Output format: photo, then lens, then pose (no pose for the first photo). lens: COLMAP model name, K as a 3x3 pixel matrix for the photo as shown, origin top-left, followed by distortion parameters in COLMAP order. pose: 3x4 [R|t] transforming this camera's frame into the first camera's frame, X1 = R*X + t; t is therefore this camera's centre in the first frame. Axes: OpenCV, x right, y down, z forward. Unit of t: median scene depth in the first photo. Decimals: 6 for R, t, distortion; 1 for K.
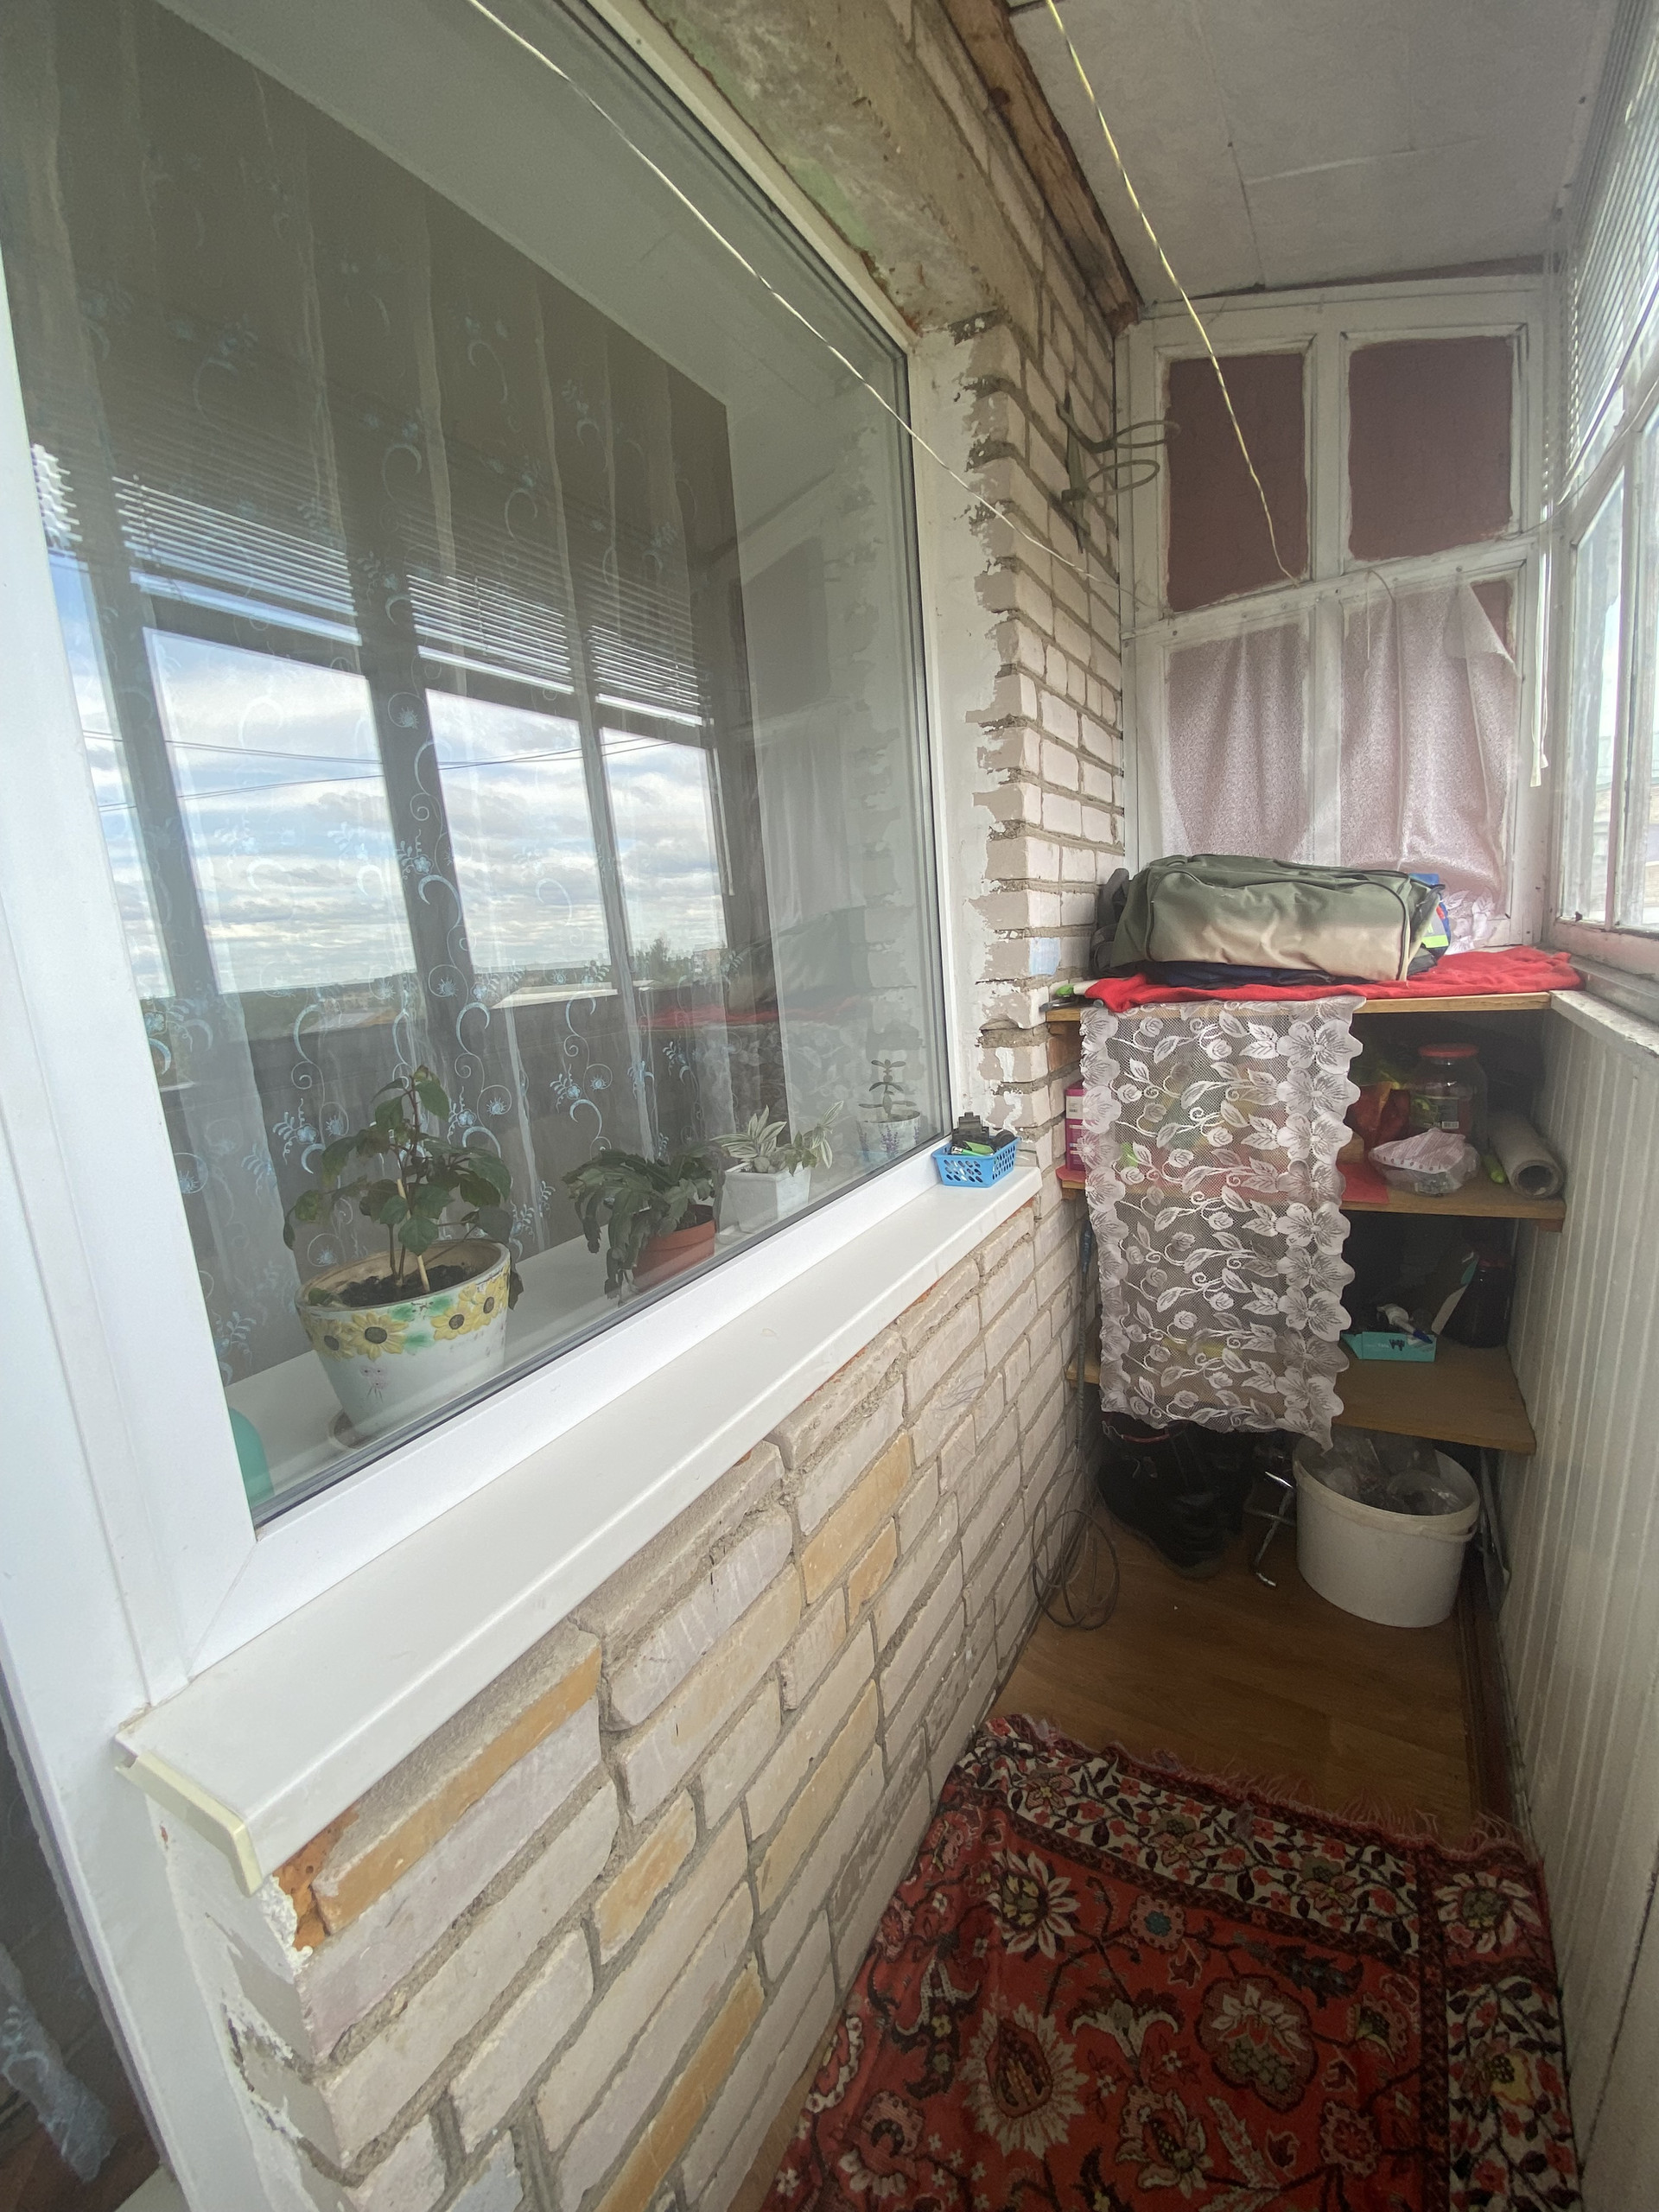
lens RADIAL K [[892.4, 0, 818.7], [0, 892.4, 1106.5], [0, 0, 1]] dist [0.015834, -0.018011]
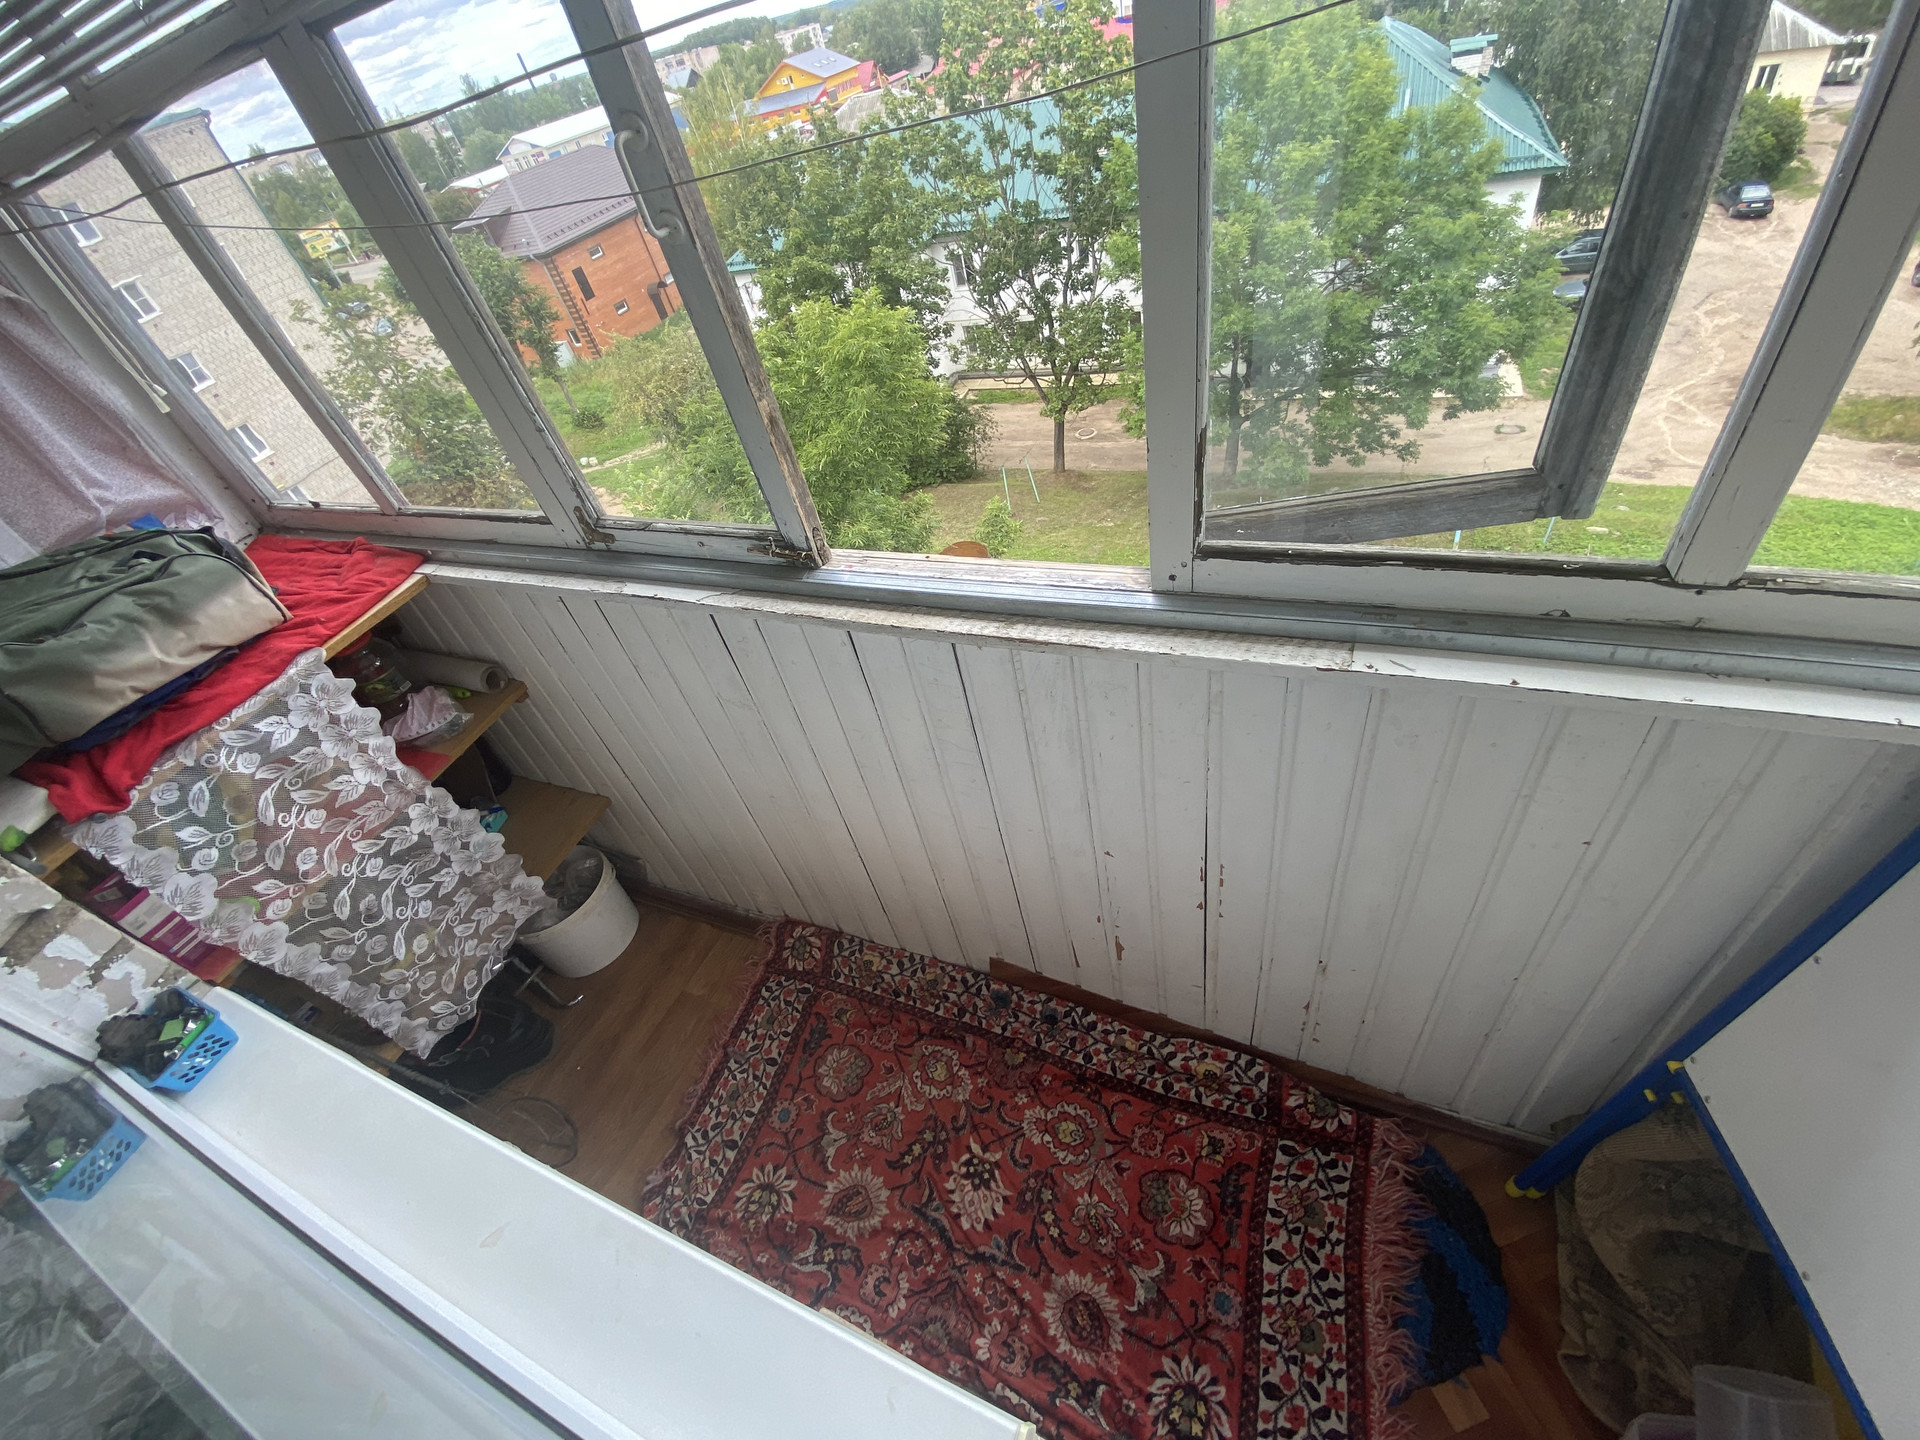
lens RADIAL K [[774.6, 0, 971.6], [0, 774.6, 713.5], [0, 0, 1]] dist [0.015834, -0.018011]
pose [[-0.131336, -0.592383, 0.794880, -0.310328], [0.375380, 0.712400, 0.592938, -0.309122], [-0.917519, 0.376256, 0.128805, 0.126409]]
